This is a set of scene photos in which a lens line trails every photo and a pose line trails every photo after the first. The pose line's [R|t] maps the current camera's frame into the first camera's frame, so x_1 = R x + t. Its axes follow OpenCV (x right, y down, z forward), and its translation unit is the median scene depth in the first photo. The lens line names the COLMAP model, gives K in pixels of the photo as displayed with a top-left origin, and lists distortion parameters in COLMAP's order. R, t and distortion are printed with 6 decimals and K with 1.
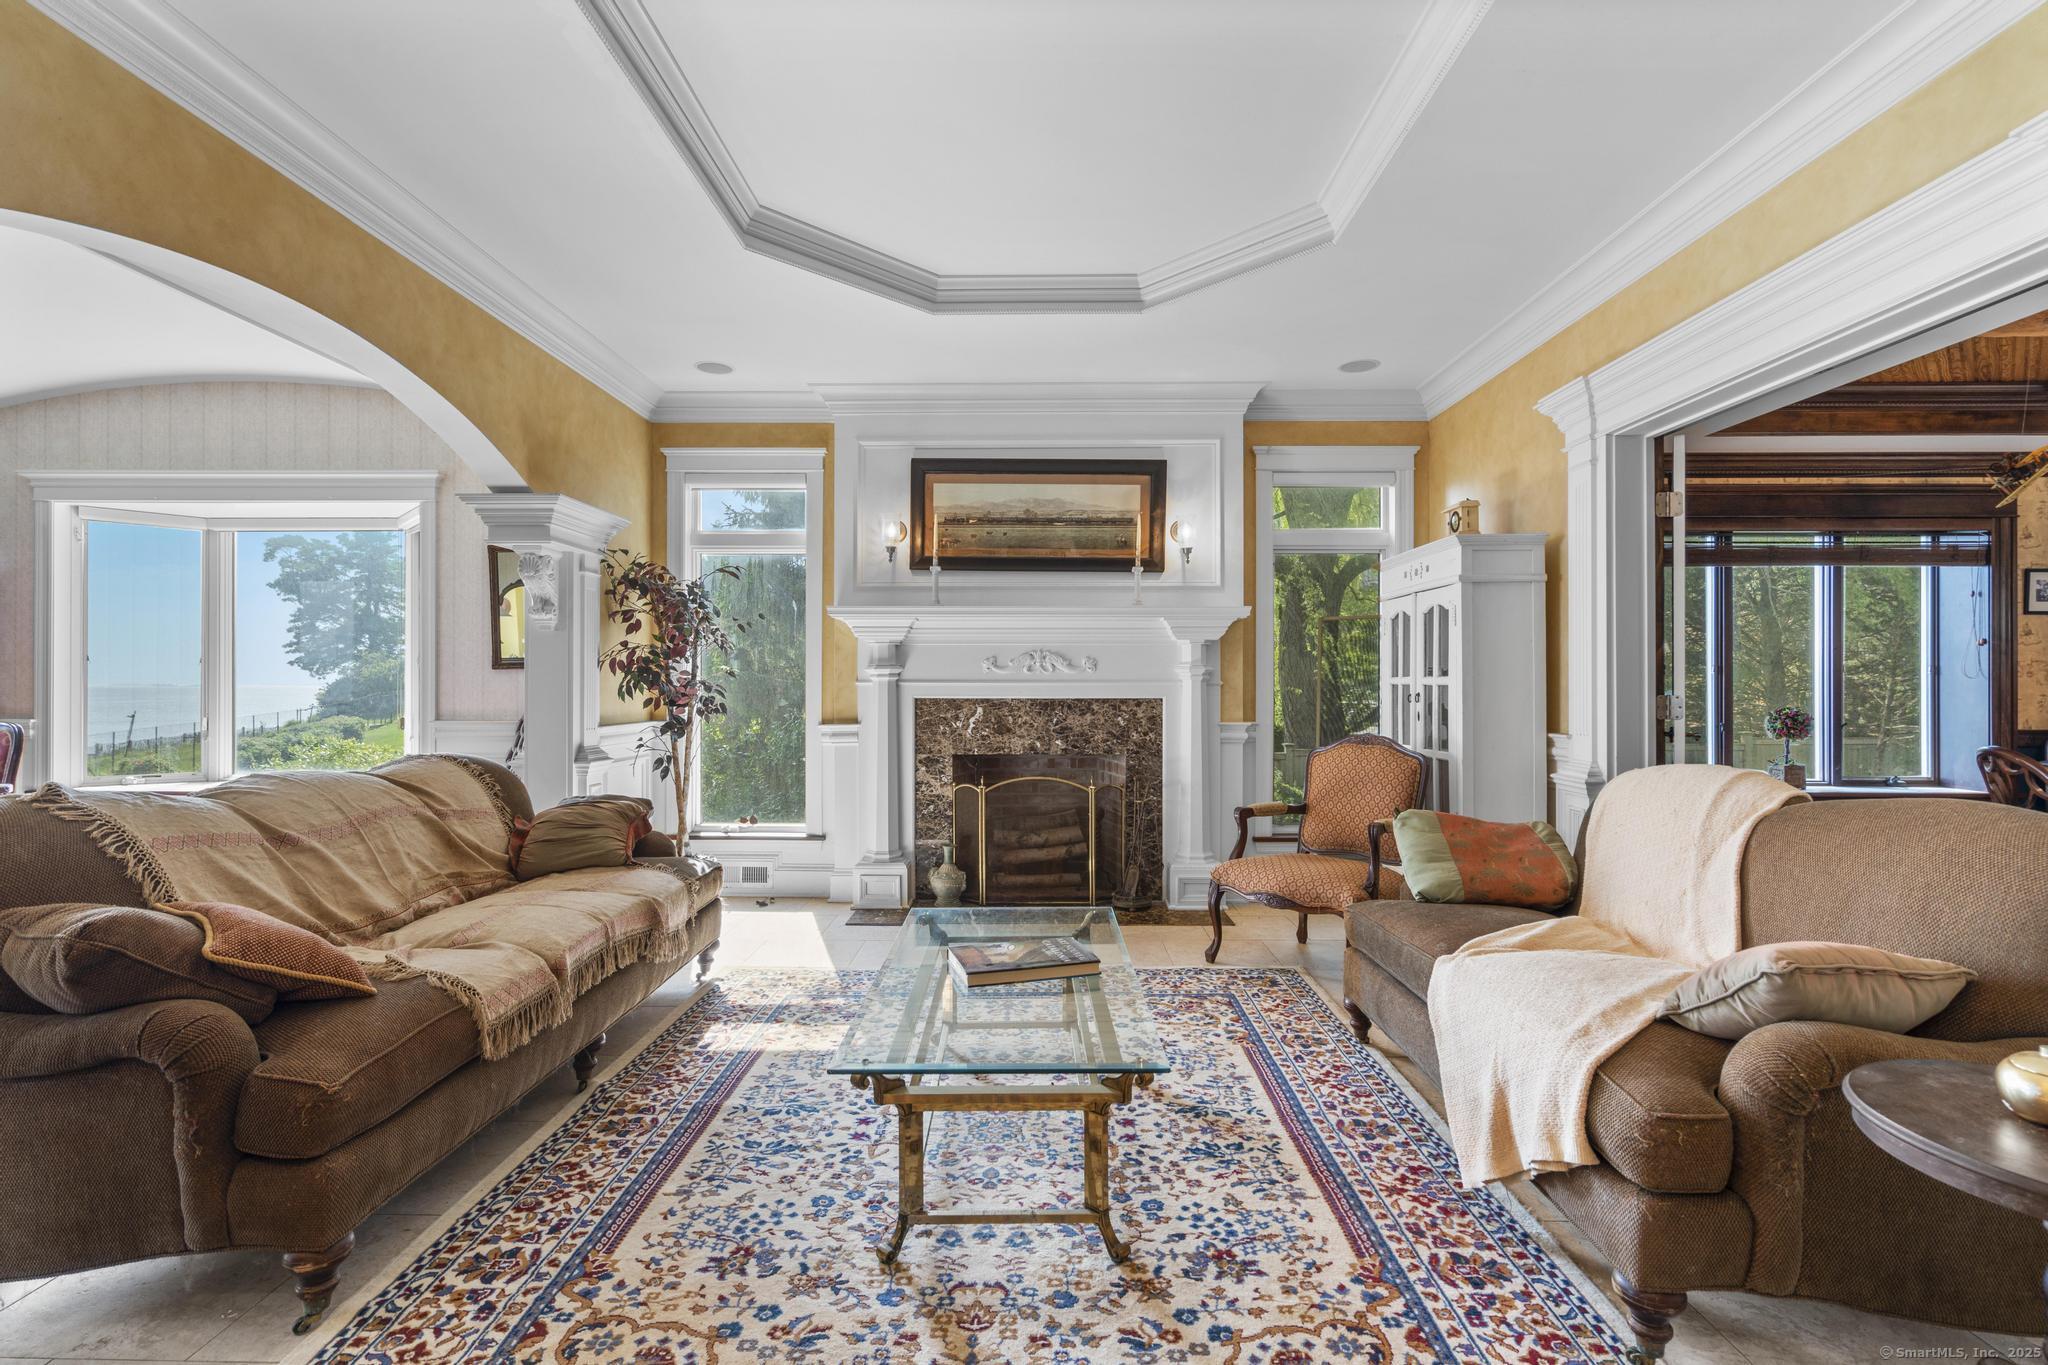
lens RADIAL K [[939.1, 0, 1034.9], [0, 939.1, 682.6], [0, 0, 1]] dist [-0.002694, -0.000884]
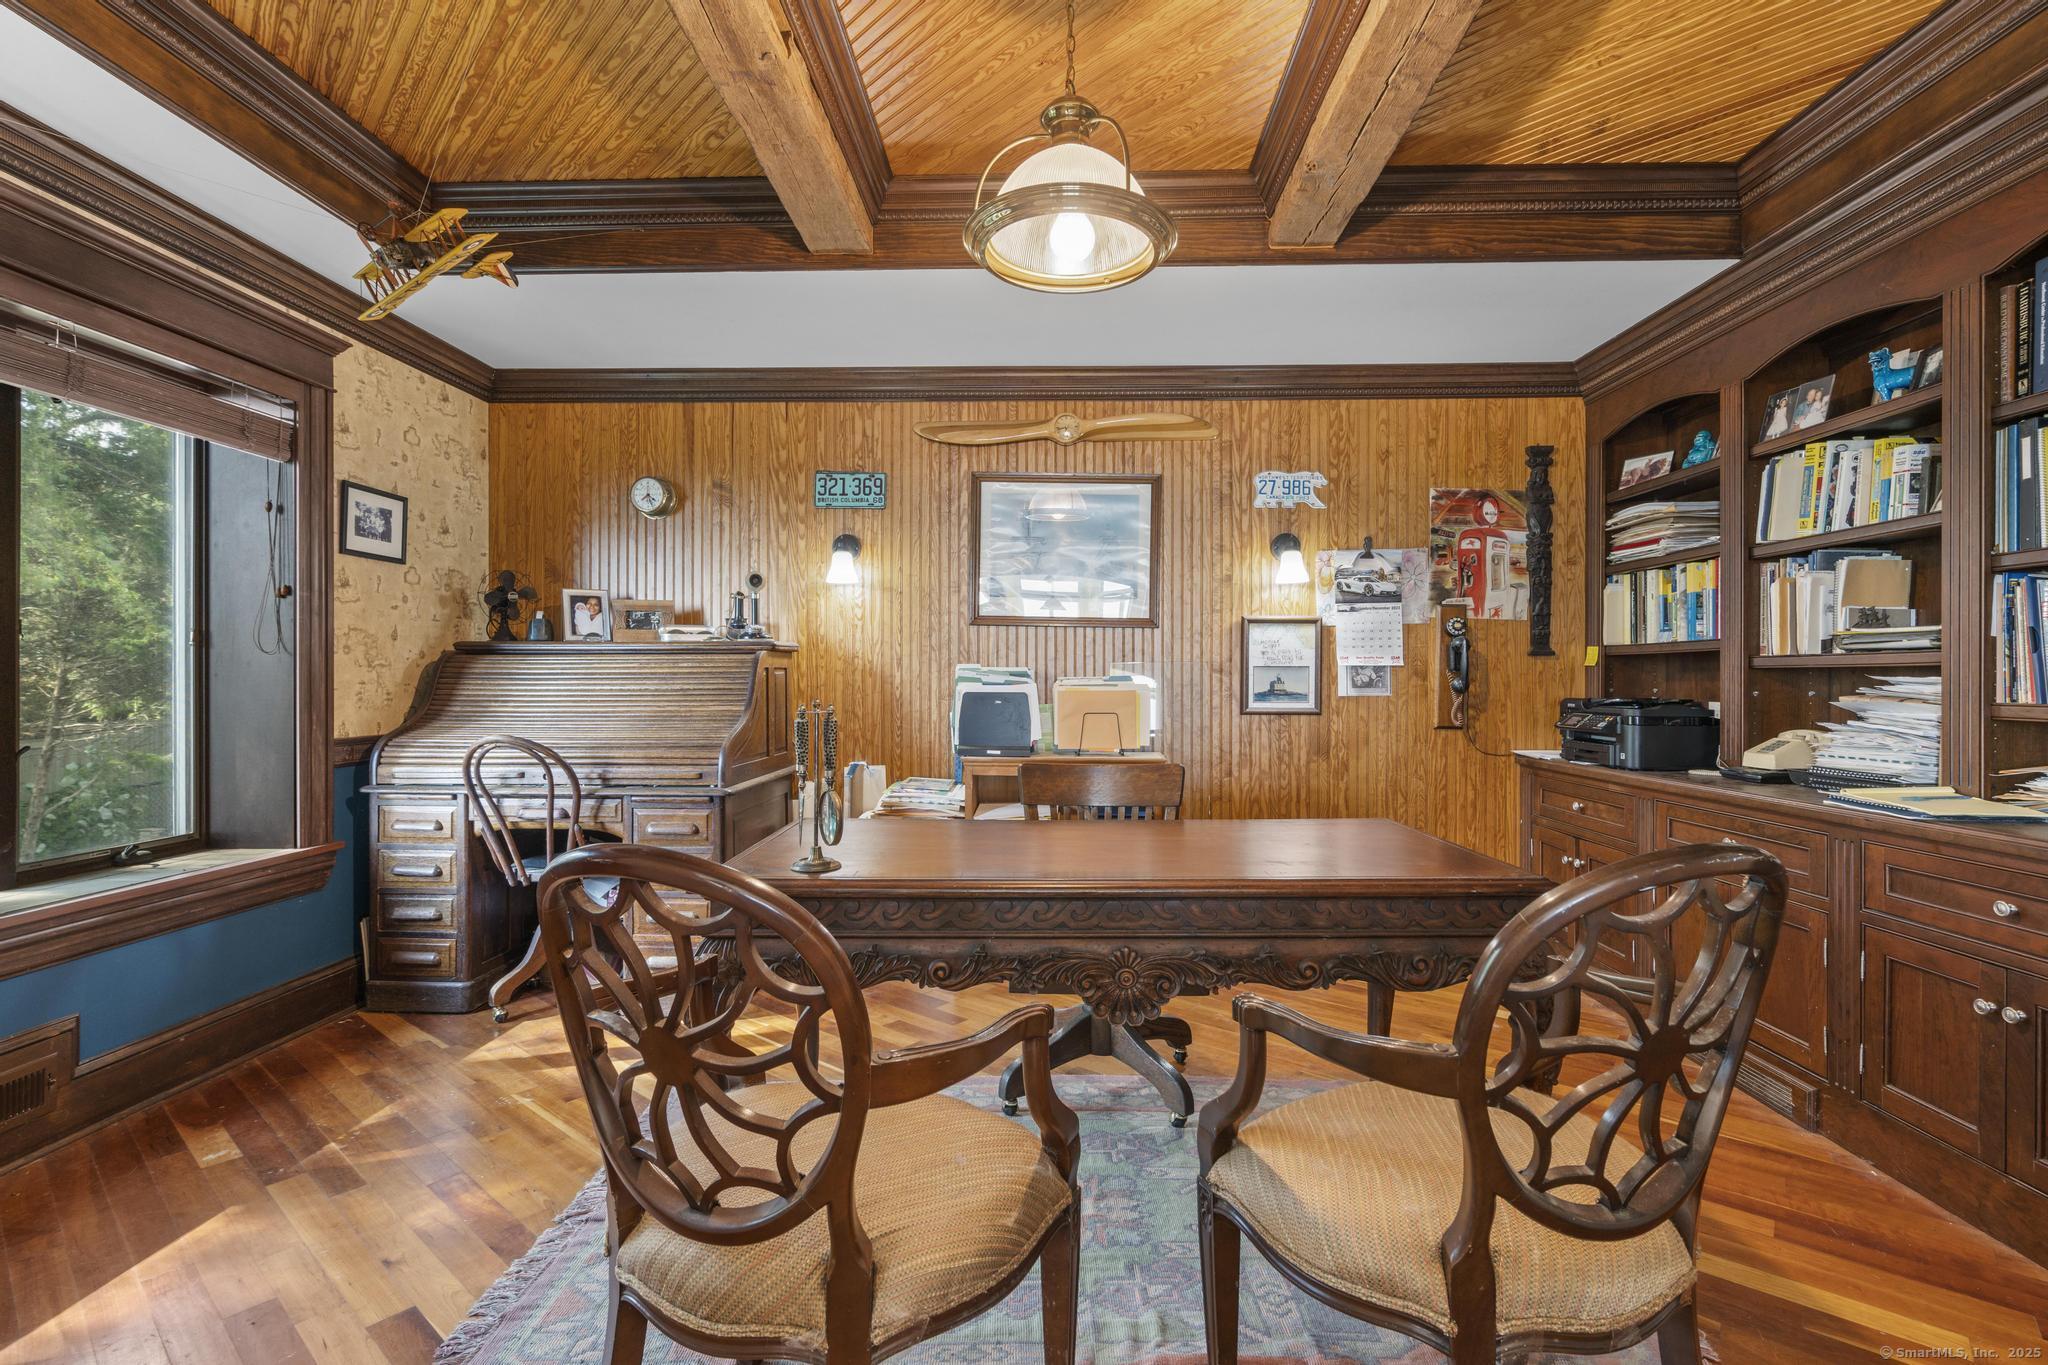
lens RADIAL K [[939.1, 0, 1034.9], [0, 939.1, 682.6], [0, 0, 1]] dist [-0.002694, -0.000884]
pose [[0.015448, -0.006046, 0.999862, 0.440704], [-0.004027, 0.999973, 0.006109, 0.007604], [-0.999873, -0.004121, 0.015424, 0.527929]]
